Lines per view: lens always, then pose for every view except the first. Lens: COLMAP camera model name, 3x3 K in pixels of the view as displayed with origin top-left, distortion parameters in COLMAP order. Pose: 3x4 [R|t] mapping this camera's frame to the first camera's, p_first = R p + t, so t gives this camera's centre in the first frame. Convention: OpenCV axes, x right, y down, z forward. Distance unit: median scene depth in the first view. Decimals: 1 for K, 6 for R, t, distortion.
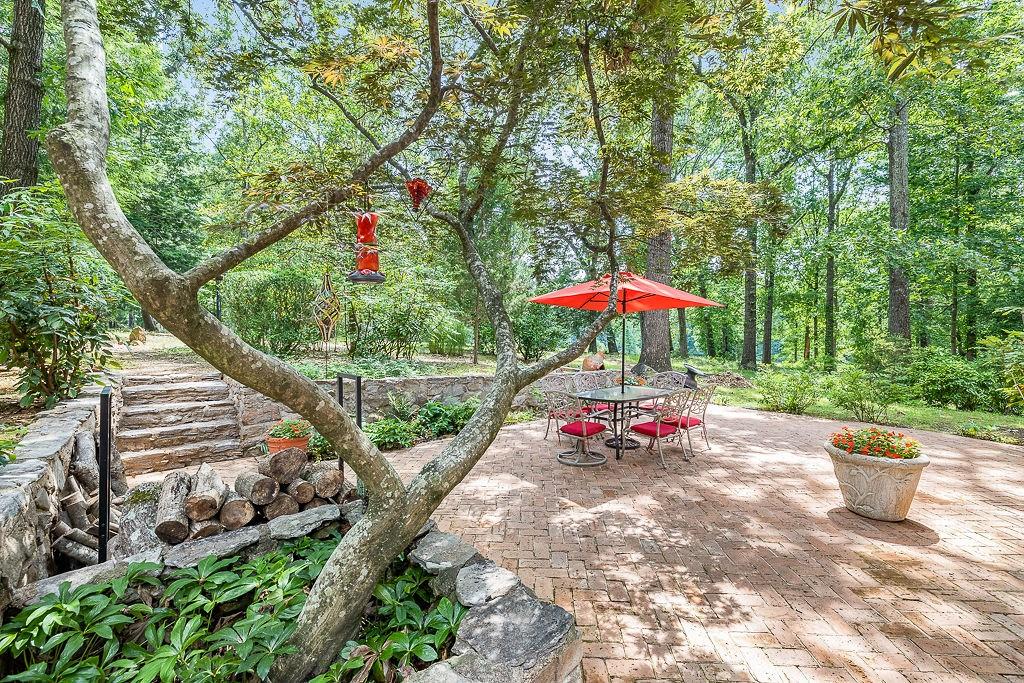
lens RADIAL K [[440.0, 0, 512.5], [0, 440.0, 336.6], [0, 0, 1]] dist [0.000118, -0.000033]
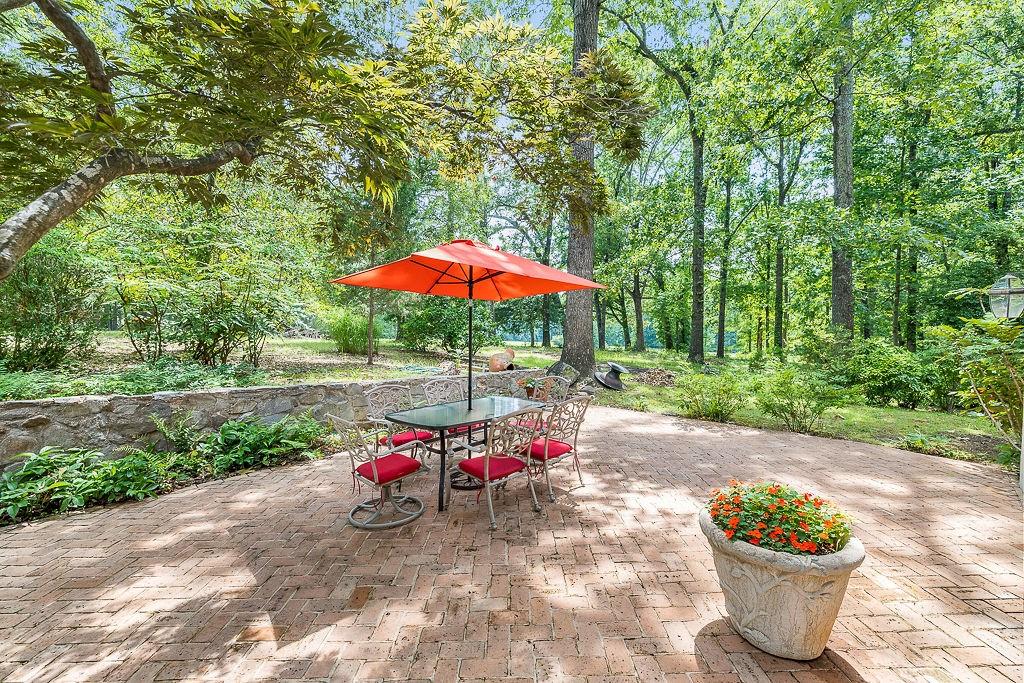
lens RADIAL K [[440.0, 0, 511.2], [0, 440.0, 345.2], [0, 0, 1]] dist [0.000118, -0.000033]
pose [[0.997388, -0.013779, 0.070897, 0.123182], [0.011491, 0.999403, 0.032583, -0.000174], [-0.071303, -0.031683, 0.996951, 0.128347]]
